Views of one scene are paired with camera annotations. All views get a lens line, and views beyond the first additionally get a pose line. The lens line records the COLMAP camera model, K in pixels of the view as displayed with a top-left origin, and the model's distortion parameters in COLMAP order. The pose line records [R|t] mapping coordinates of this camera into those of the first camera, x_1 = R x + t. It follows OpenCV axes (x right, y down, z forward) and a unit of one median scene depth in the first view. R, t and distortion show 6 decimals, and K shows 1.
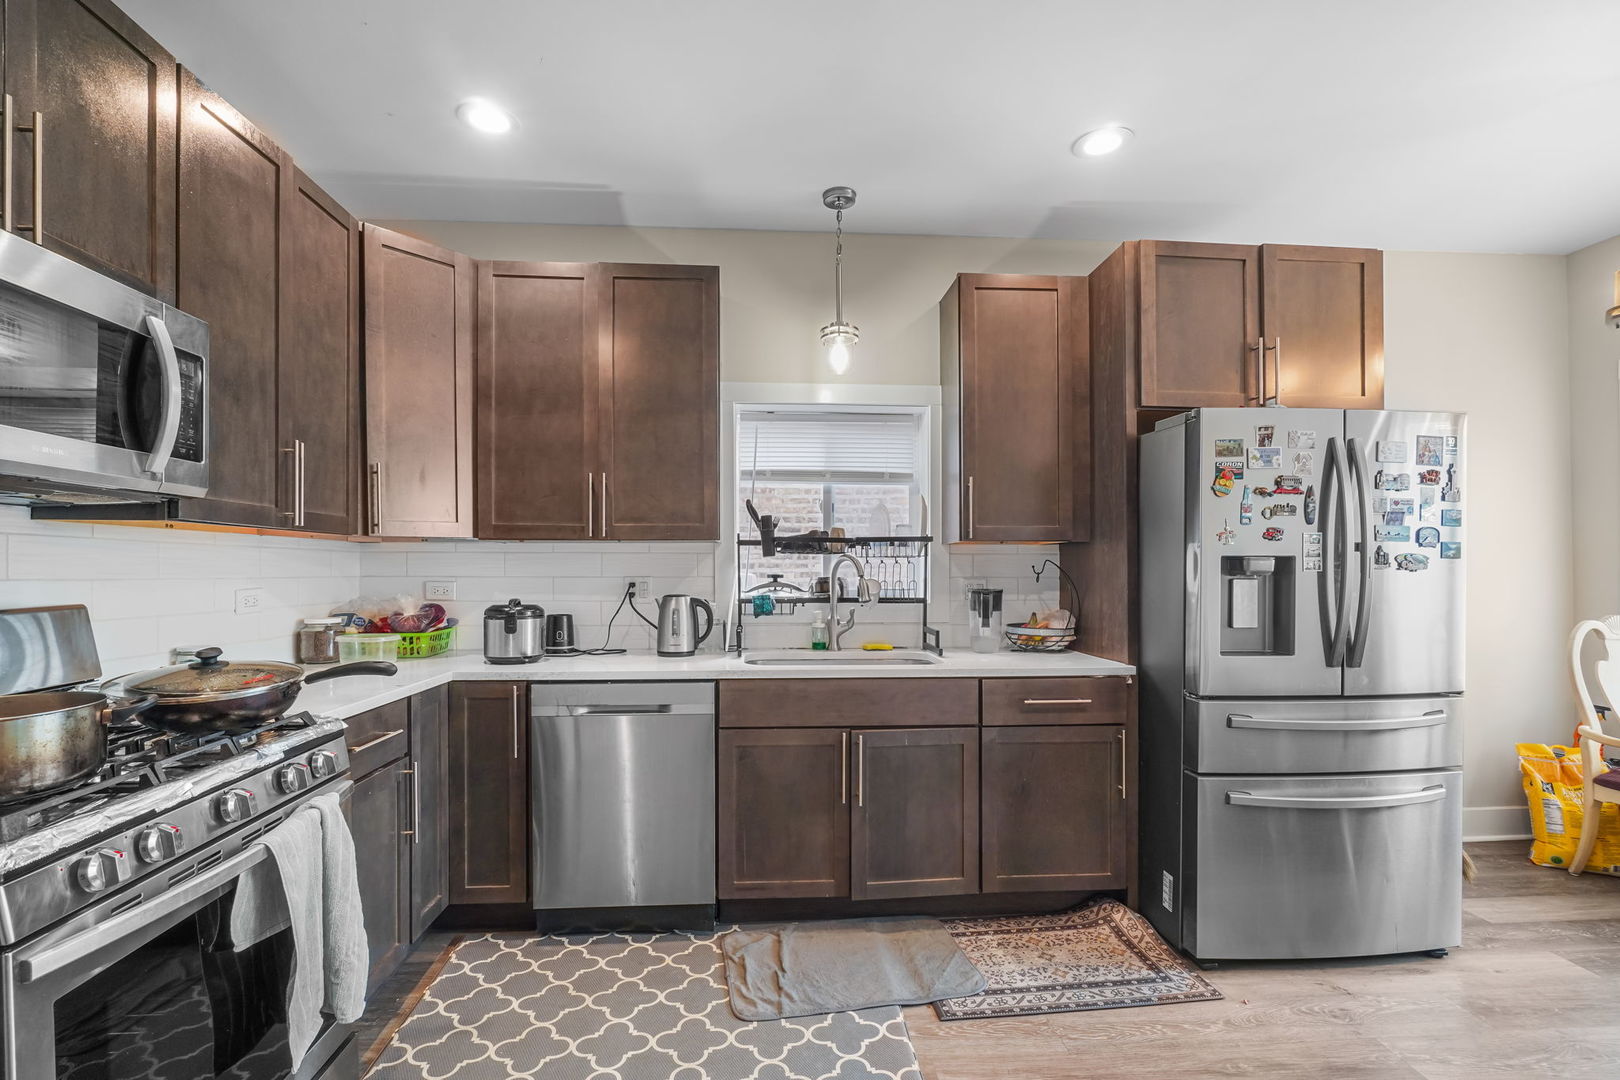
lens RADIAL K [[717.6, 0, 819.0], [0, 717.6, 567.8], [0, 0, 1]] dist [-0.019619, 0.003072]
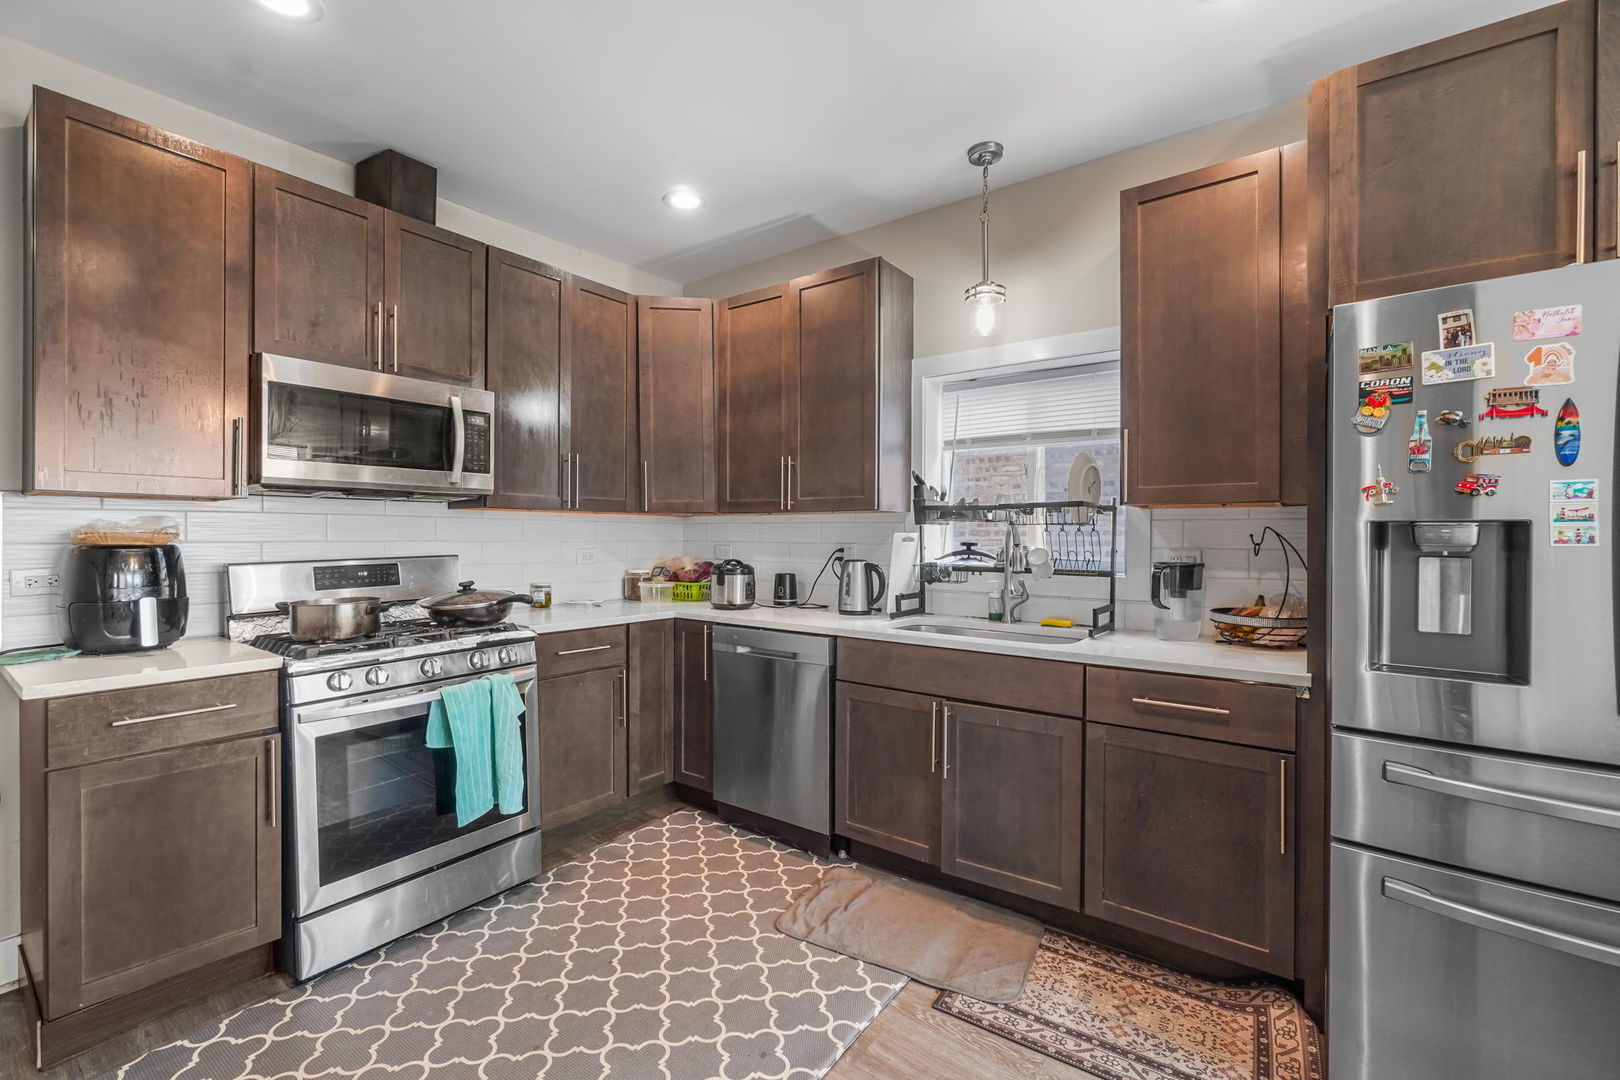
lens RADIAL K [[717.6, 0, 815.3], [0, 717.6, 534.5], [0, 0, 1]] dist [-0.019619, 0.003072]
pose [[0.747430, 0.002725, -0.664335, 0.563759], [-0.002226, 0.999996, 0.001597, -0.003557], [0.664337, 0.000285, 0.747433, 0.142787]]
